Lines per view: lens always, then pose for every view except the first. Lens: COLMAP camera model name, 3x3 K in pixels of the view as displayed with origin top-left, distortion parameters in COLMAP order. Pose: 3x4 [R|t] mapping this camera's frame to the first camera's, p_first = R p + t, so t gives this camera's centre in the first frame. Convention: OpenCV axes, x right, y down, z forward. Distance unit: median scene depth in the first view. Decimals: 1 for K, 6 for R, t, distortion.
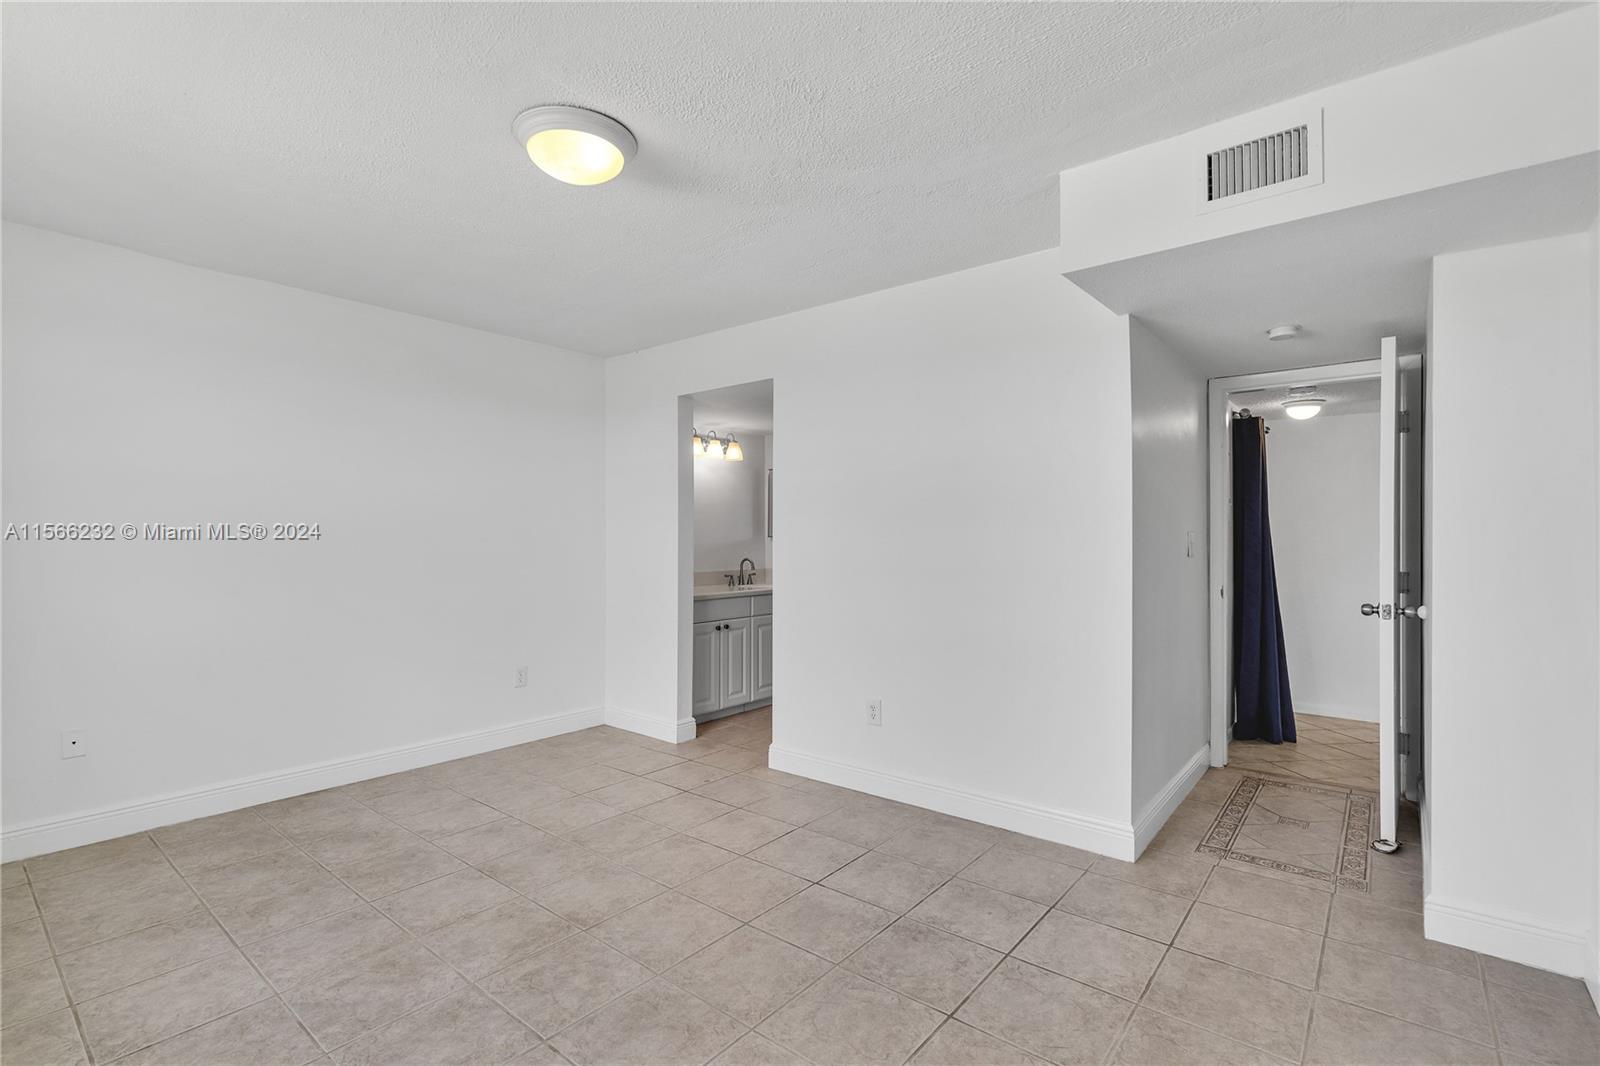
lens RADIAL K [[728.2, 0, 795.7], [0, 728.2, 535.9], [0, 0, 1]] dist [0.000415, 0.000341]
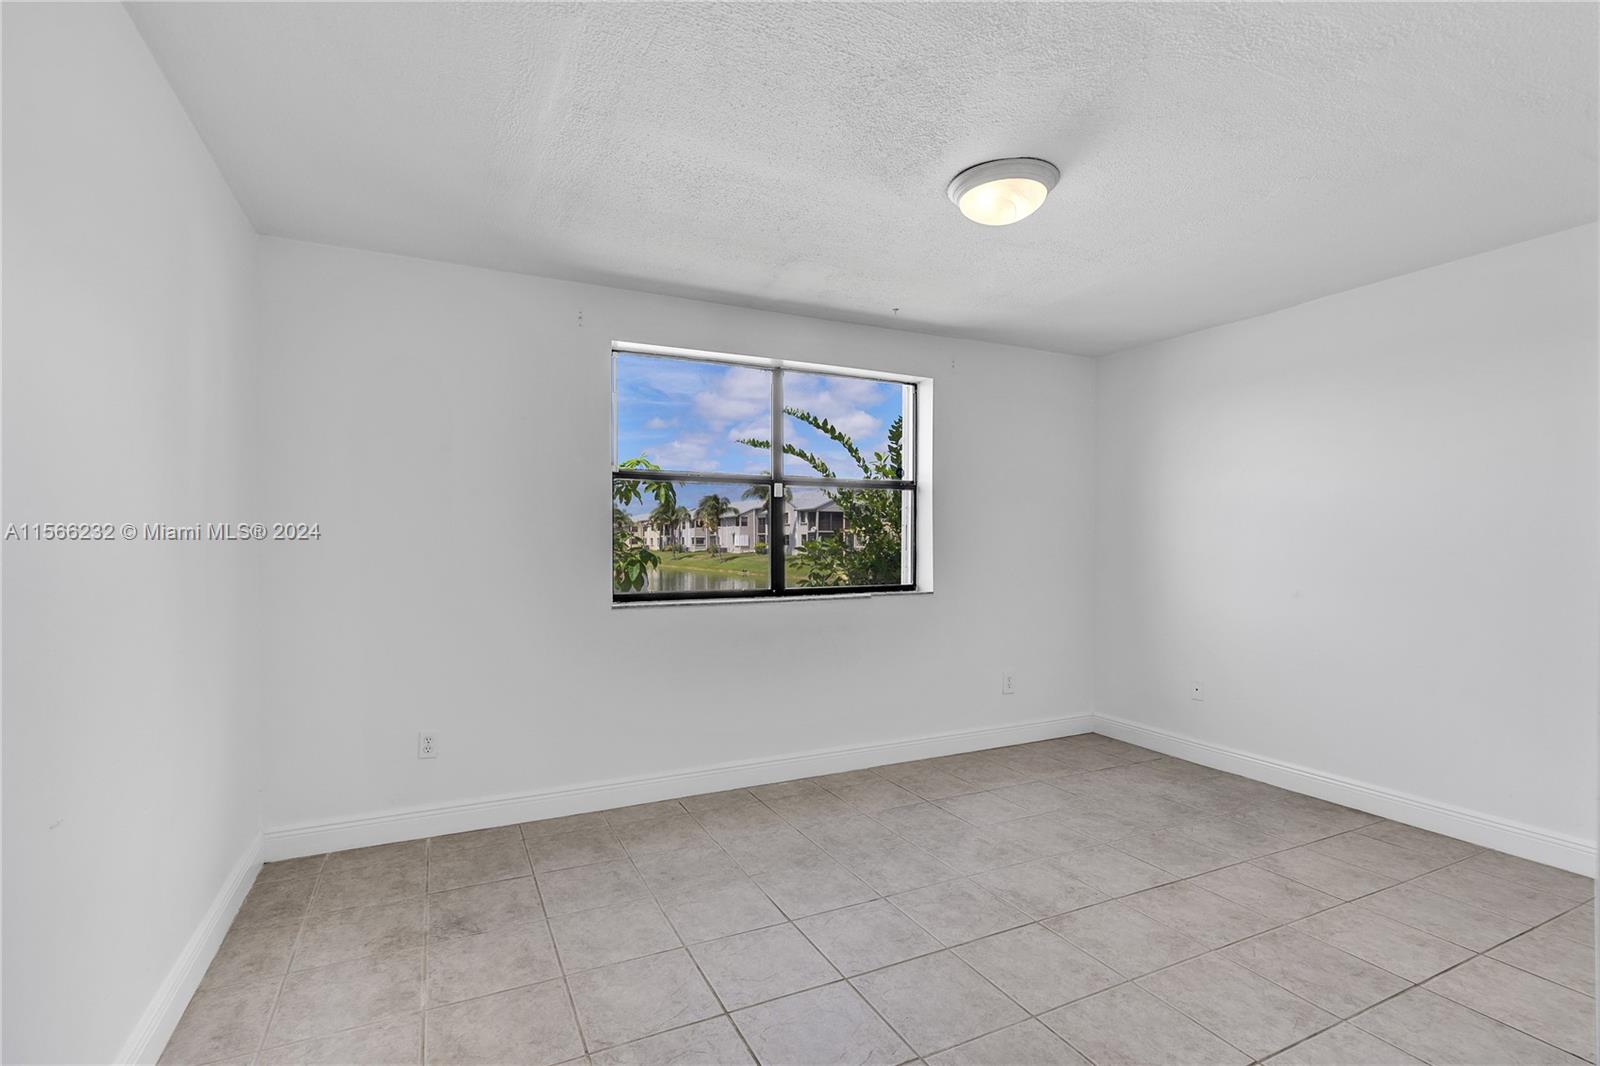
lens RADIAL K [[738.8, 0, 783.8], [0, 738.8, 540.3], [0, 0, 1]] dist [-0.003578, -0.000138]
pose [[-0.422339, -0.003512, -0.906431, 0.807669], [0.004161, 0.999974, -0.005814, 0.000838], [0.906428, -0.006227, -0.422314, 1.104506]]
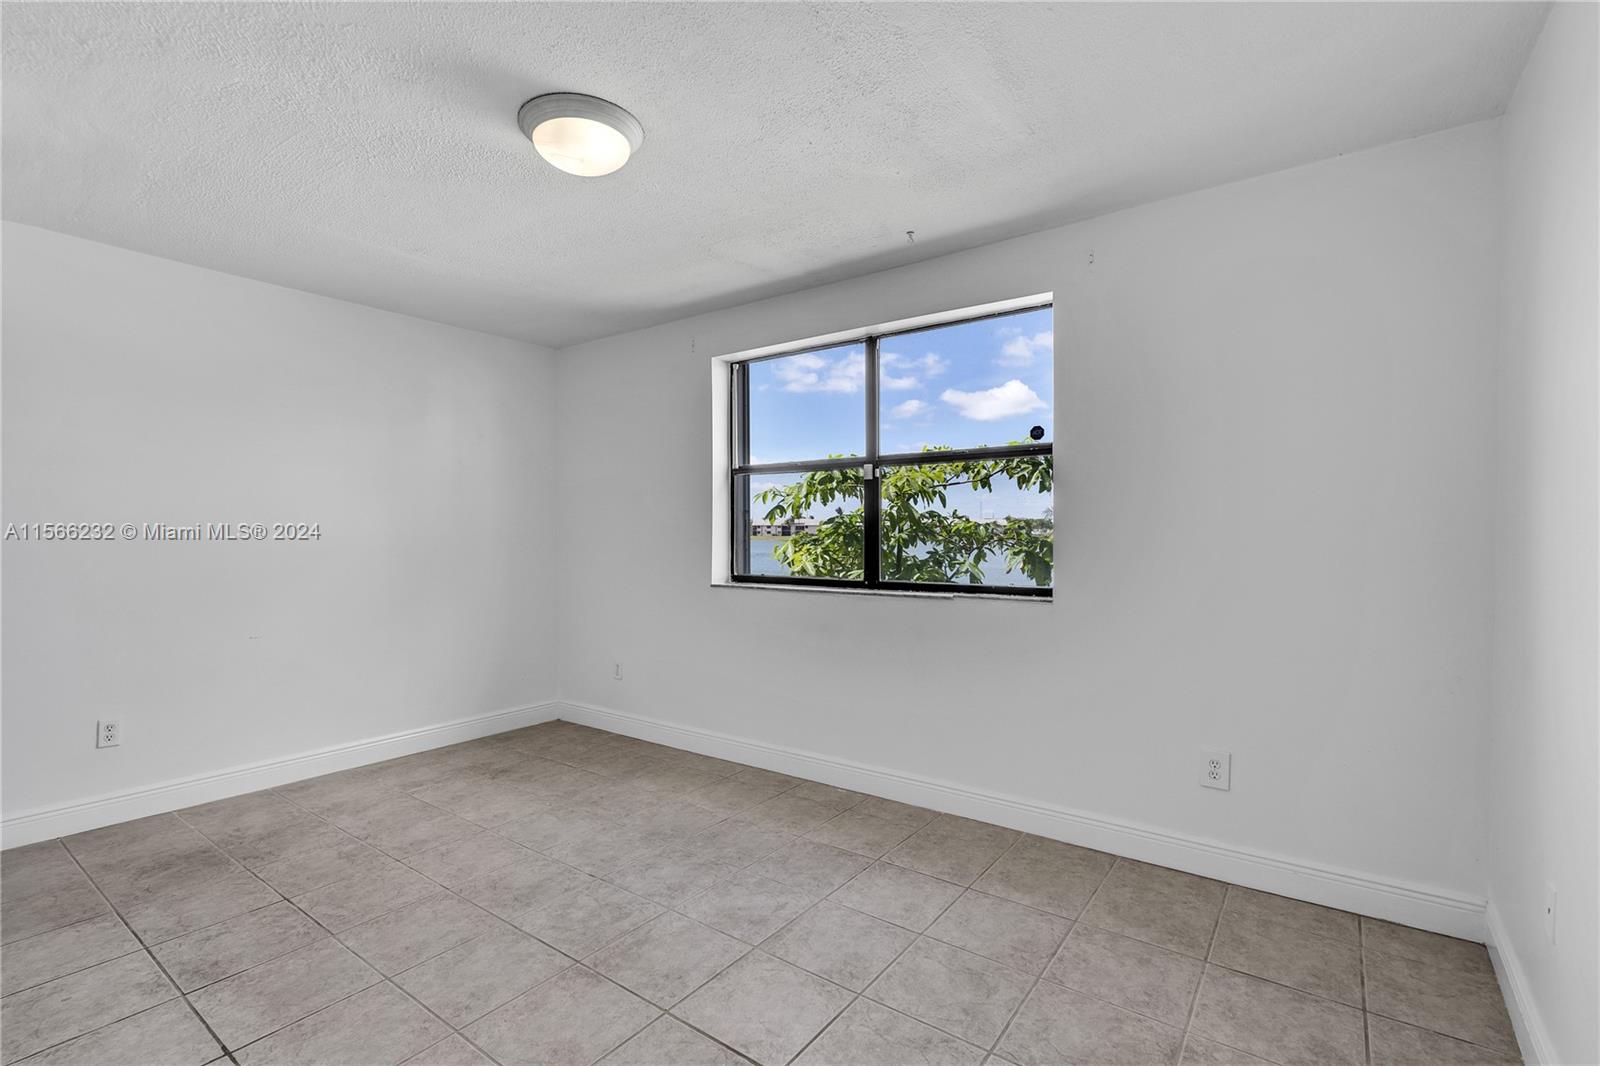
lens RADIAL K [[728.2, 0, 795.7], [0, 728.2, 535.9], [0, 0, 1]] dist [0.000415, 0.000341]
pose [[-0.998717, 0.000076, -0.050648, -0.508754], [0.000066, 1.000000, 0.000201, 0.008873], [0.050648, 0.000198, -0.998717, 1.894335]]
